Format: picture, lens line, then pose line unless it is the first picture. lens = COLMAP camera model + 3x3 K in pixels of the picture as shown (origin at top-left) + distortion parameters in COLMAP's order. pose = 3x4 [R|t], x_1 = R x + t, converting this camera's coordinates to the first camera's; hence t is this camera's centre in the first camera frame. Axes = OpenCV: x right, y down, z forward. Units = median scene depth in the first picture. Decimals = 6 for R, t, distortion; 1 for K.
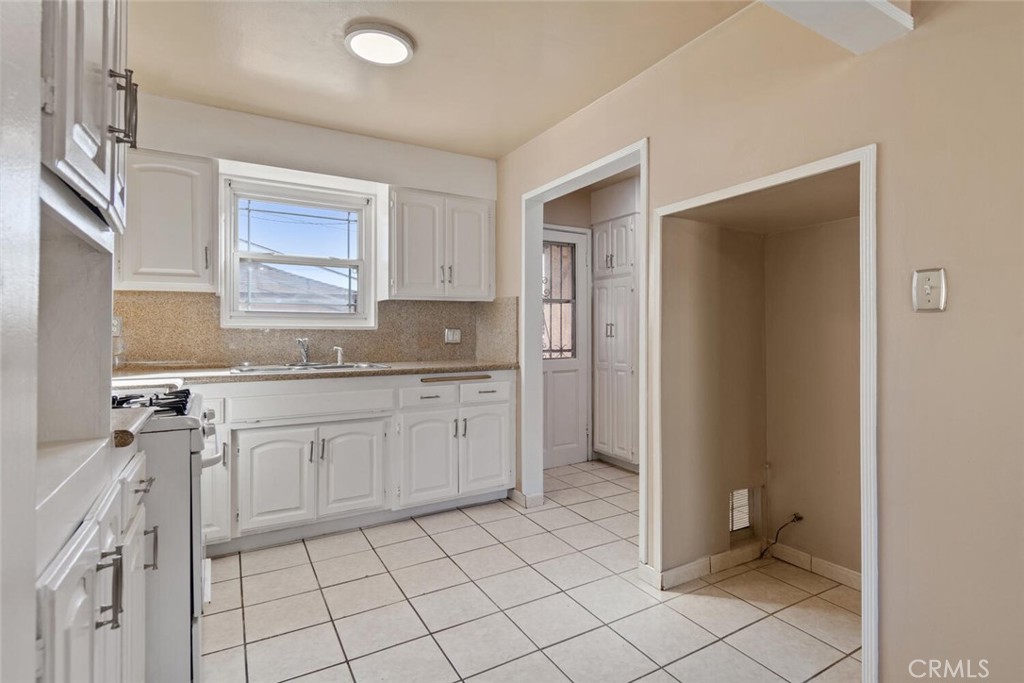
lens RADIAL K [[523.2, 0, 546.4], [0, 523.2, 328.3], [0, 0, 1]] dist [0.000196, -0.015246]
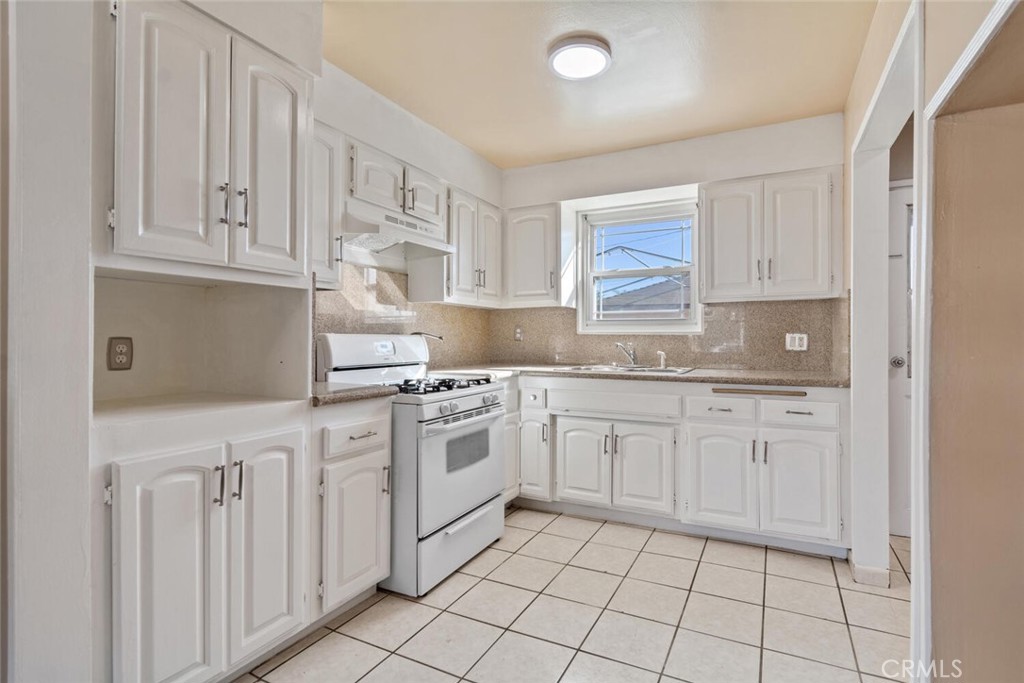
lens RADIAL K [[483.9, 0, 531.2], [0, 483.9, 335.1], [0, 0, 1]] dist [-0.001411, -0.000861]
pose [[0.526032, -0.003691, -0.850457, 0.312382], [0.005055, 0.999986, -0.001214, 0.003190], [0.850450, -0.003661, 0.526043, 0.289537]]
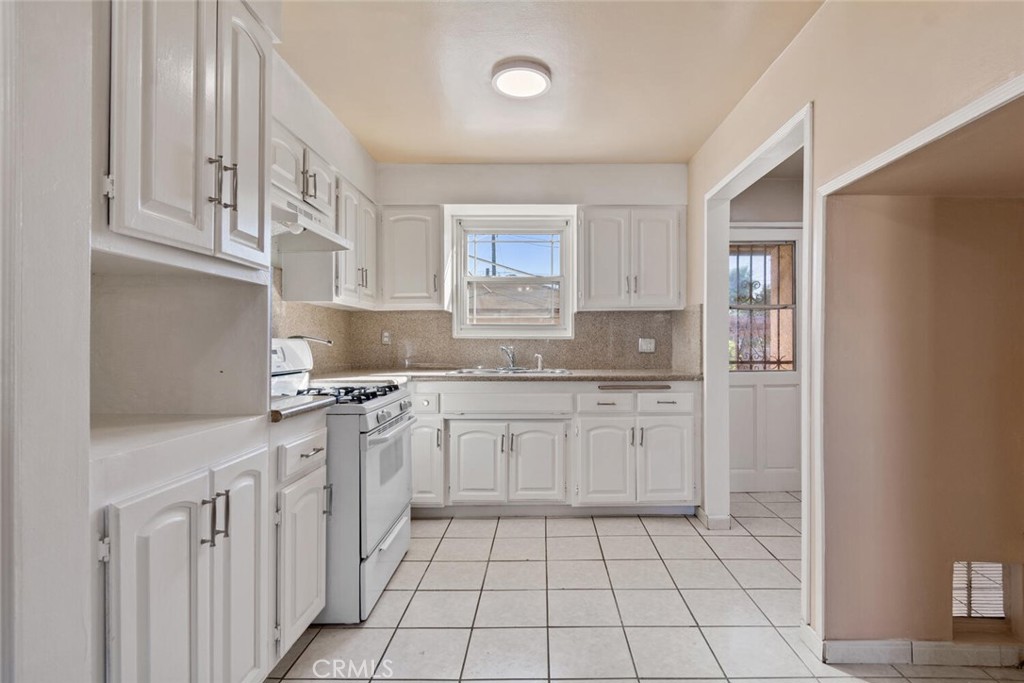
lens RADIAL K [[498.2, 0, 533.5], [0, 498.2, 340.0], [0, 0, 1]] dist [-0.002880, -0.000707]
pose [[0.843997, -0.001256, -0.536347, 0.187031], [0.003292, 0.999991, 0.002838, 0.001437], [0.536338, -0.004161, 0.843993, 0.087007]]
